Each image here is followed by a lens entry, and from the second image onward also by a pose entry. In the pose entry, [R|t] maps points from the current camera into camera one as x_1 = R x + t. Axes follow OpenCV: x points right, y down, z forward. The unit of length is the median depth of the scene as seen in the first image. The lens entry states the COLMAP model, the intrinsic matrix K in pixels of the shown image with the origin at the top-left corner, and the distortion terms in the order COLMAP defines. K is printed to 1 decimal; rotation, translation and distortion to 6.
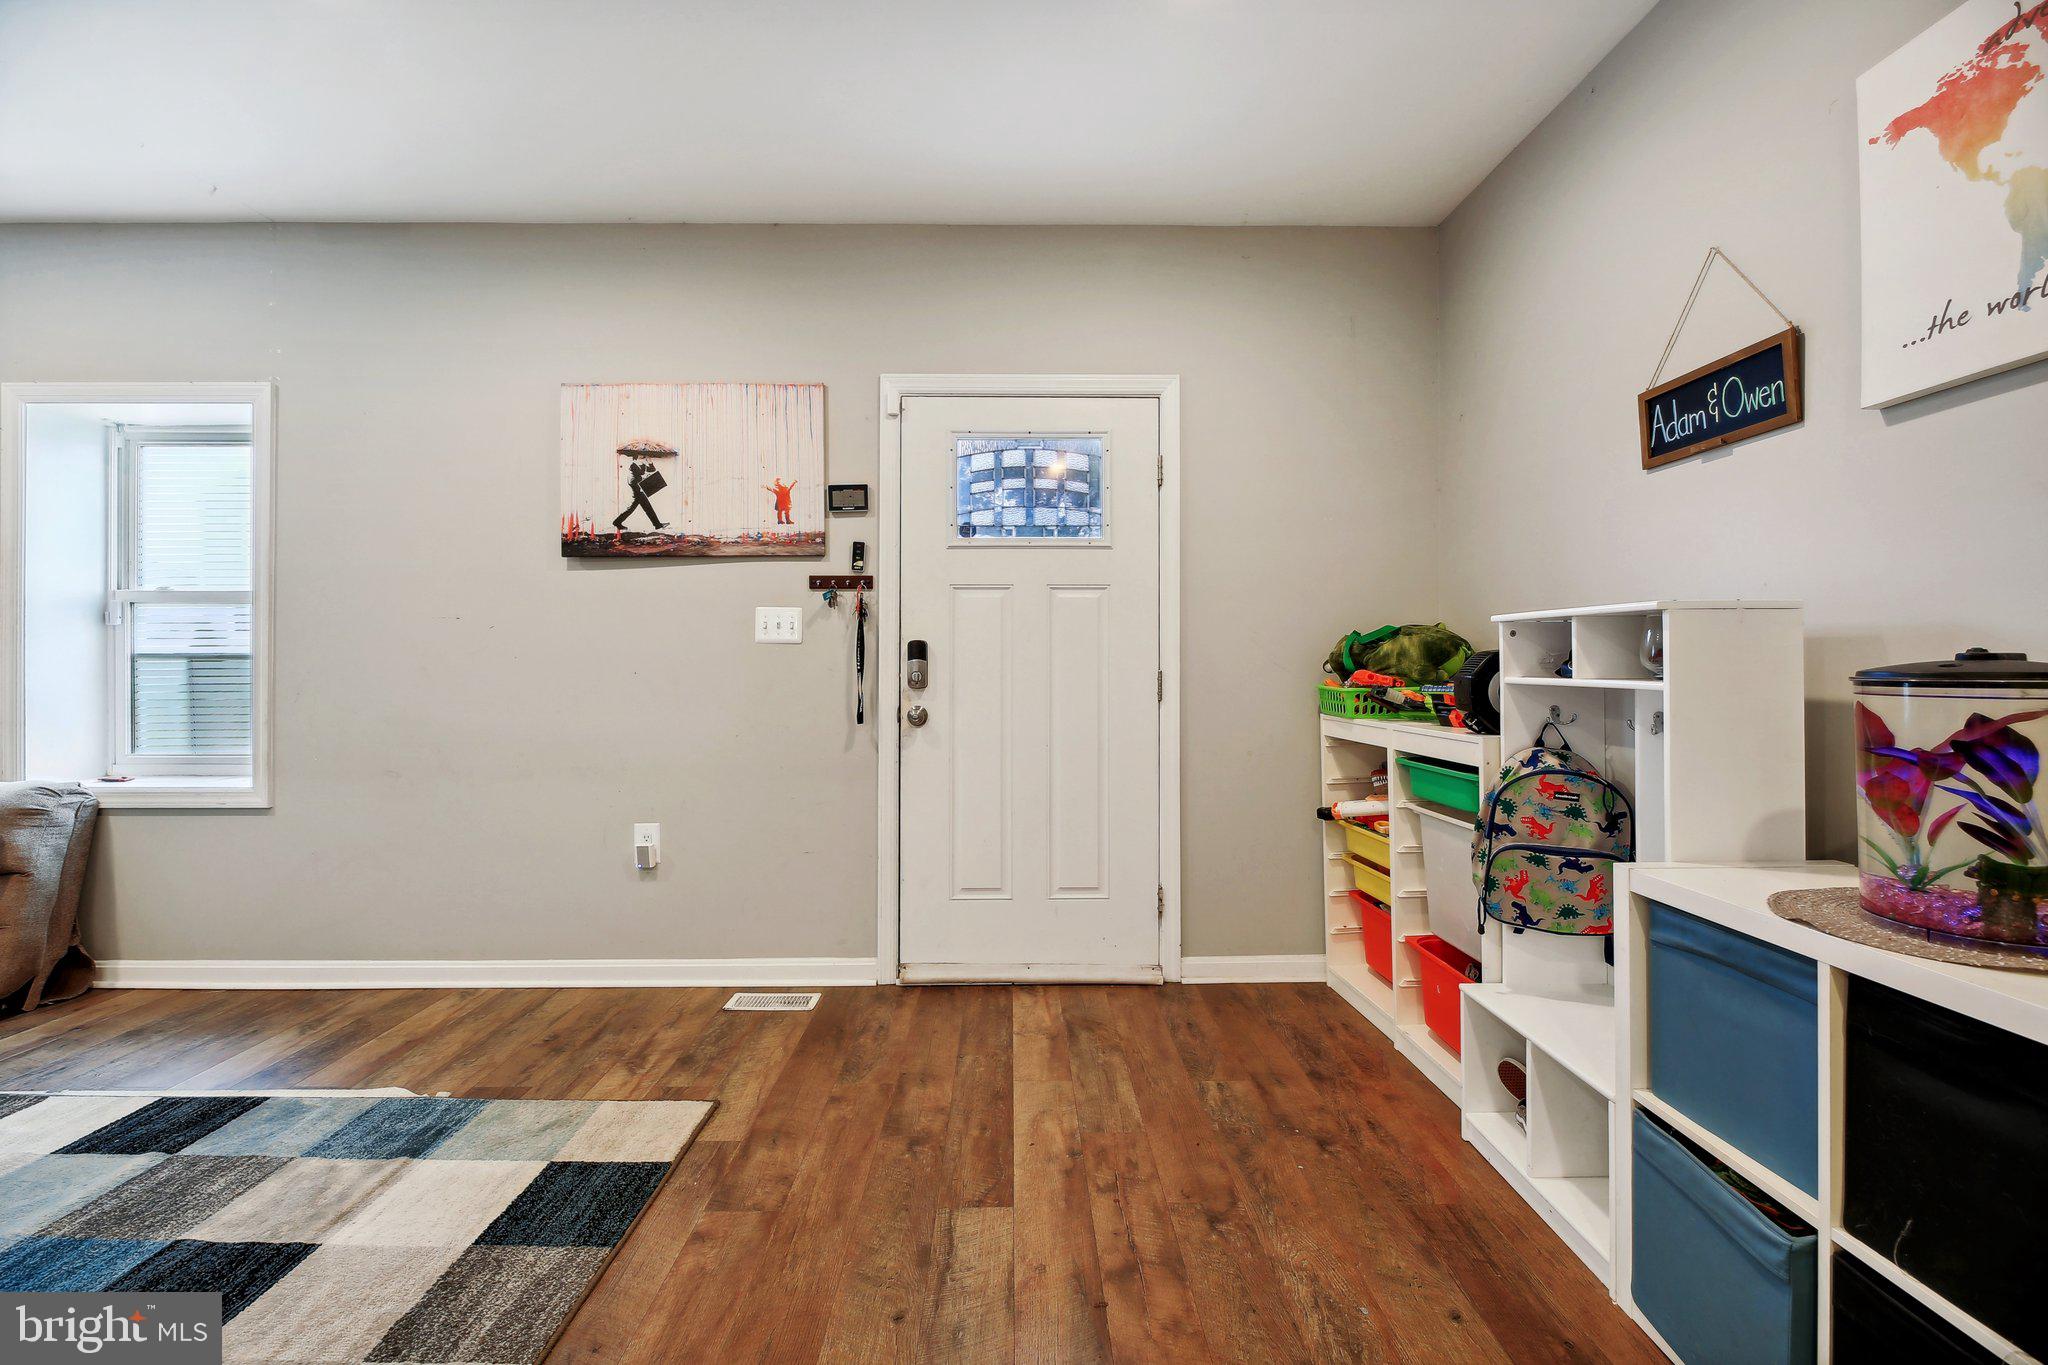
lens RADIAL K [[839.7, 0, 1023.1], [0, 839.7, 661.7], [0, 0, 1]] dist [0.001398, -0.003679]
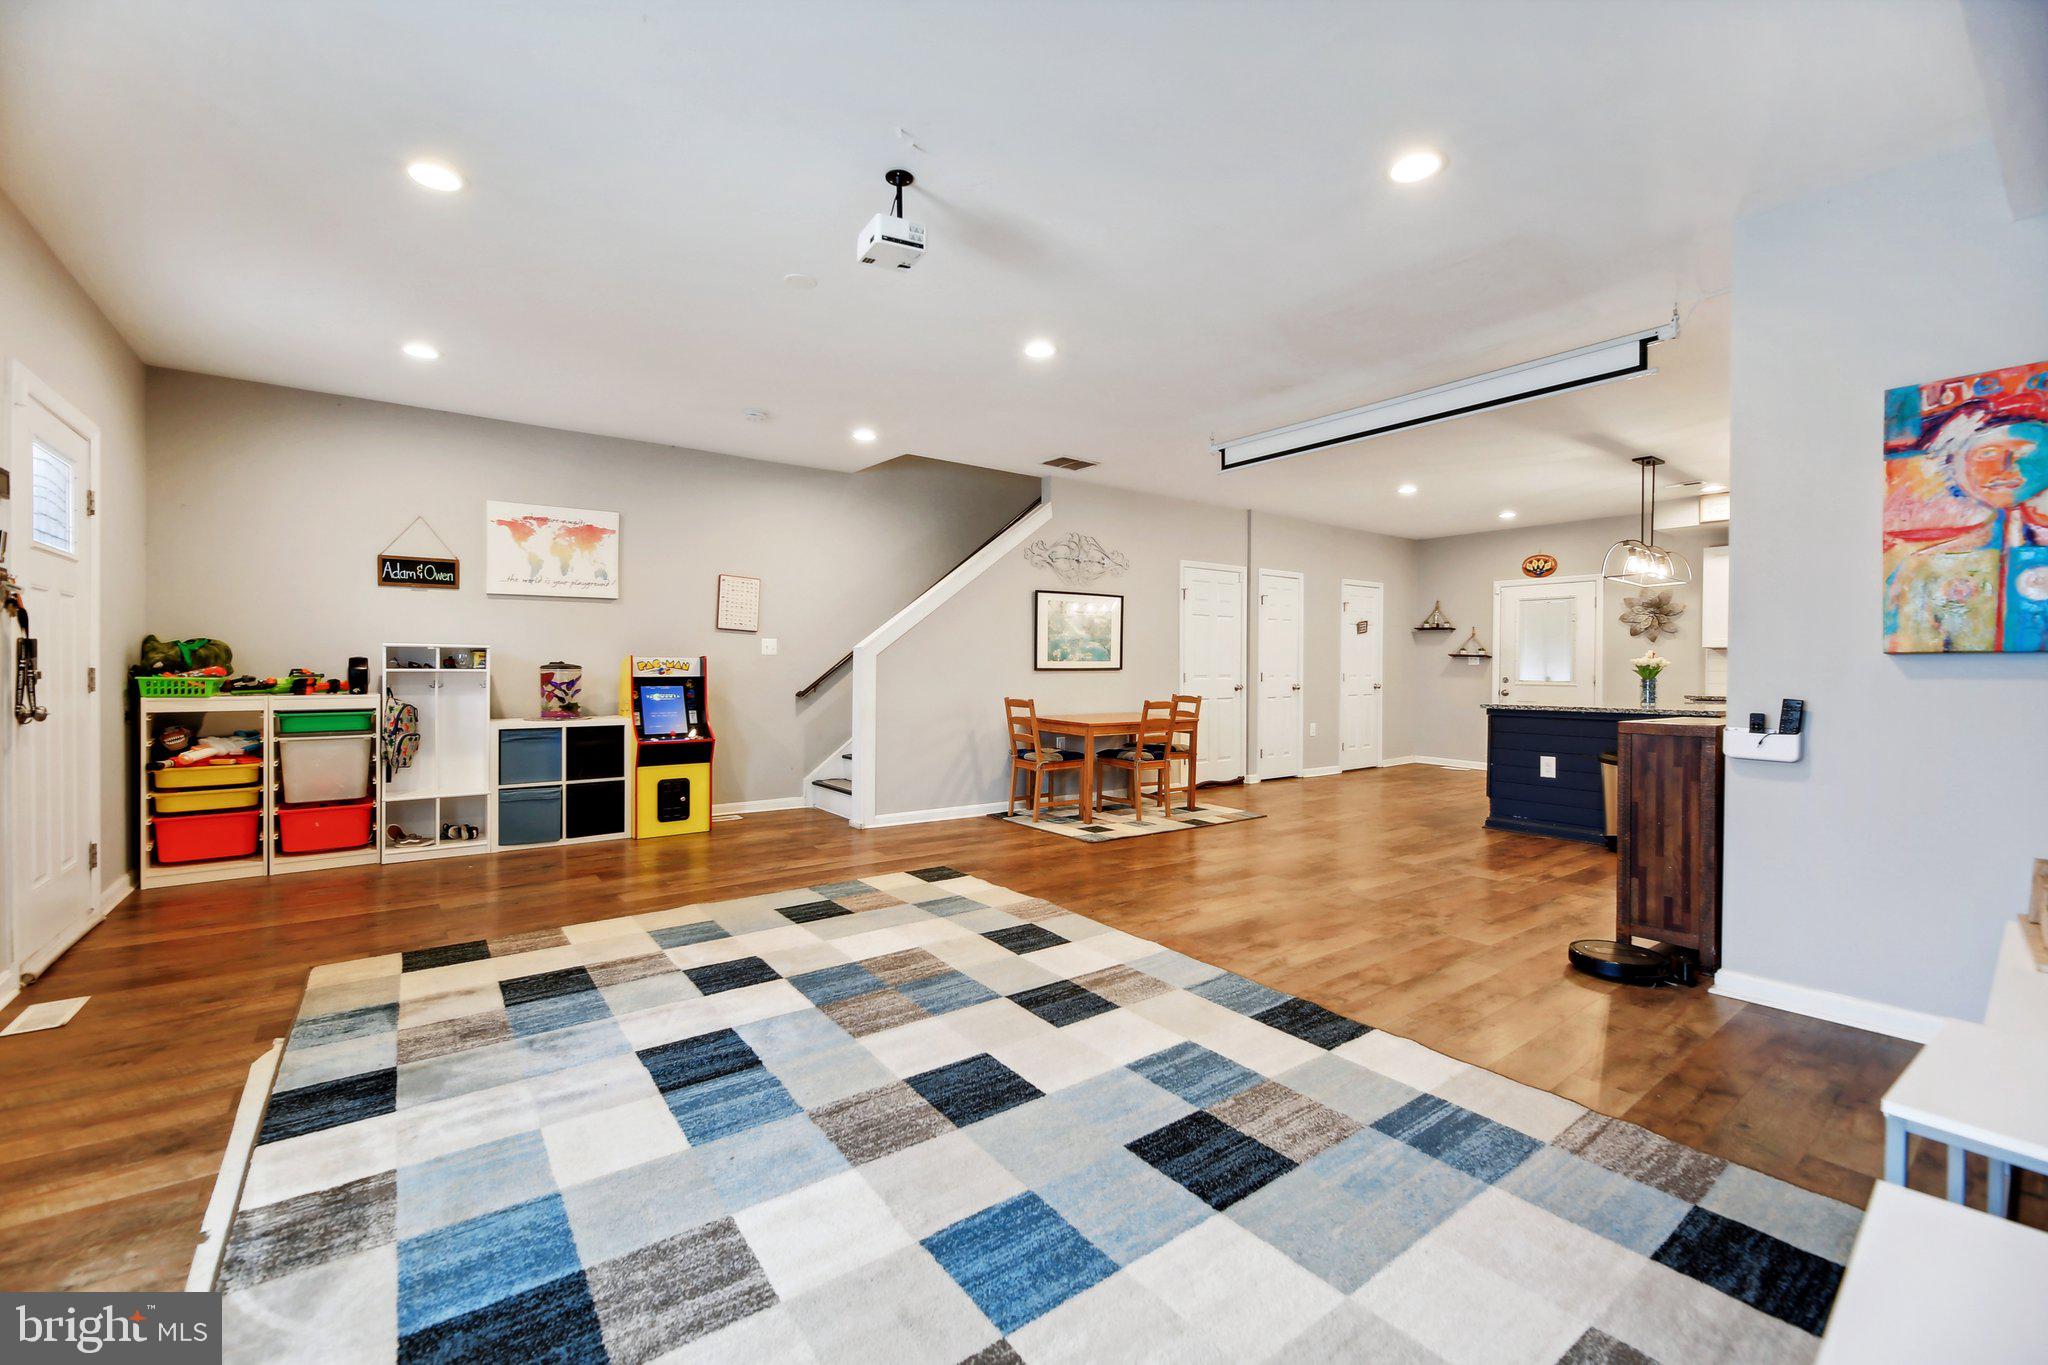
lens RADIAL K [[839.7, 0, 1016.4], [0, 839.7, 677.6], [0, 0, 1]] dist [0.001398, -0.003679]
pose [[-0.586034, -0.012955, 0.810183, -1.695808], [-0.007588, 0.999916, 0.010501, 0.003208], [-0.810251, 0.000006, -0.586083, 0.658734]]
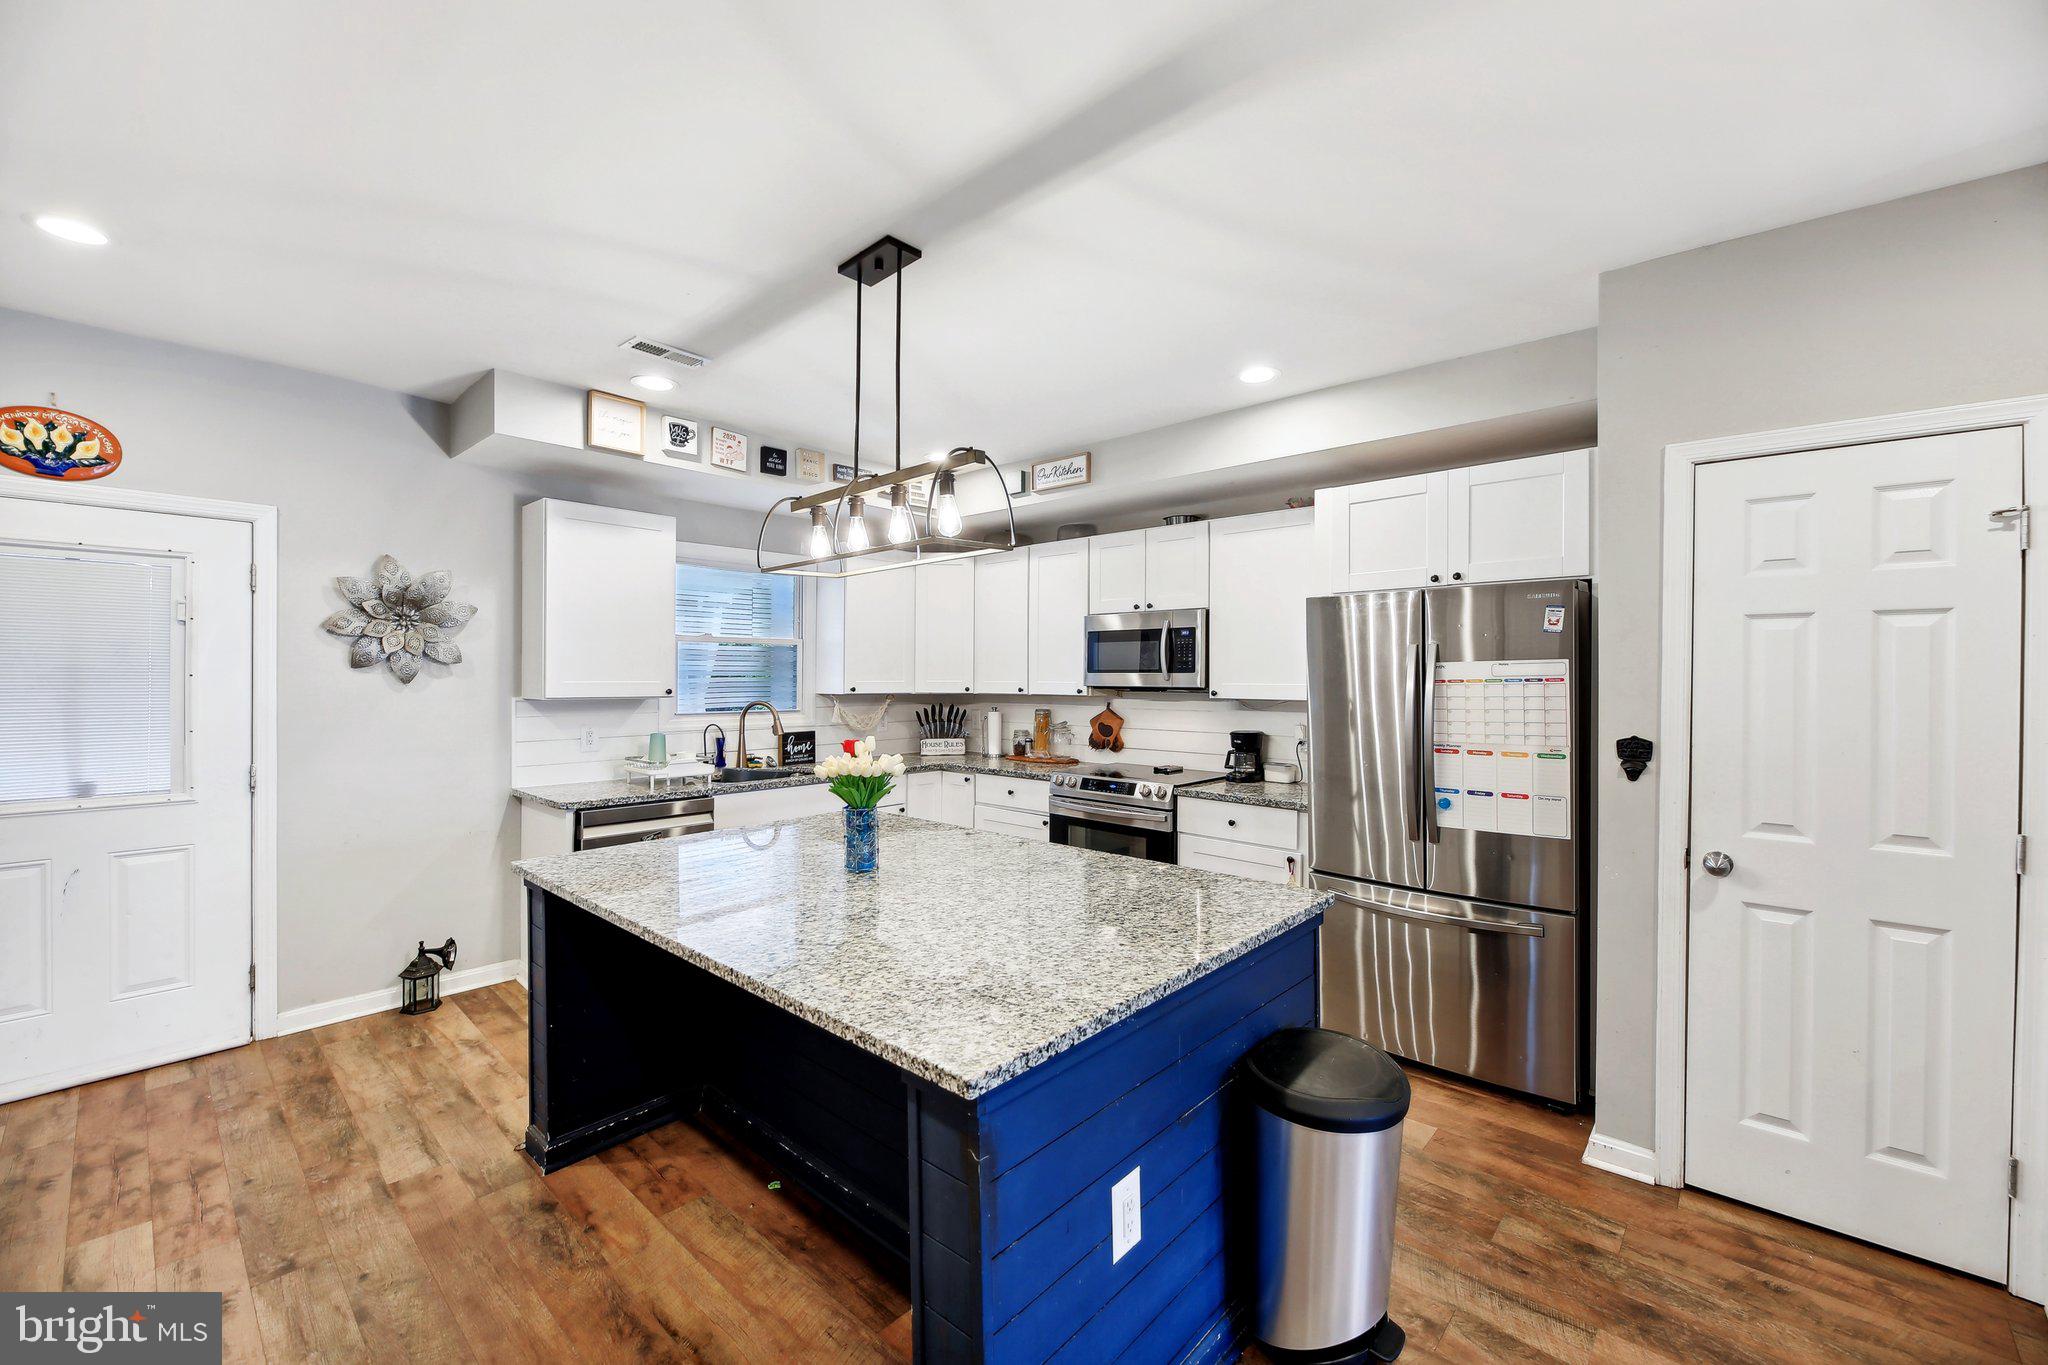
lens RADIAL K [[839.7, 0, 1018.5], [0, 839.7, 671.3], [0, 0, 1]] dist [0.001398, -0.003679]
pose [[-0.689815, -0.004842, -0.723970, -0.347585], [-0.003656, 0.999988, -0.003204, -0.124212], [0.723977, 0.000437, -0.689824, -1.260729]]
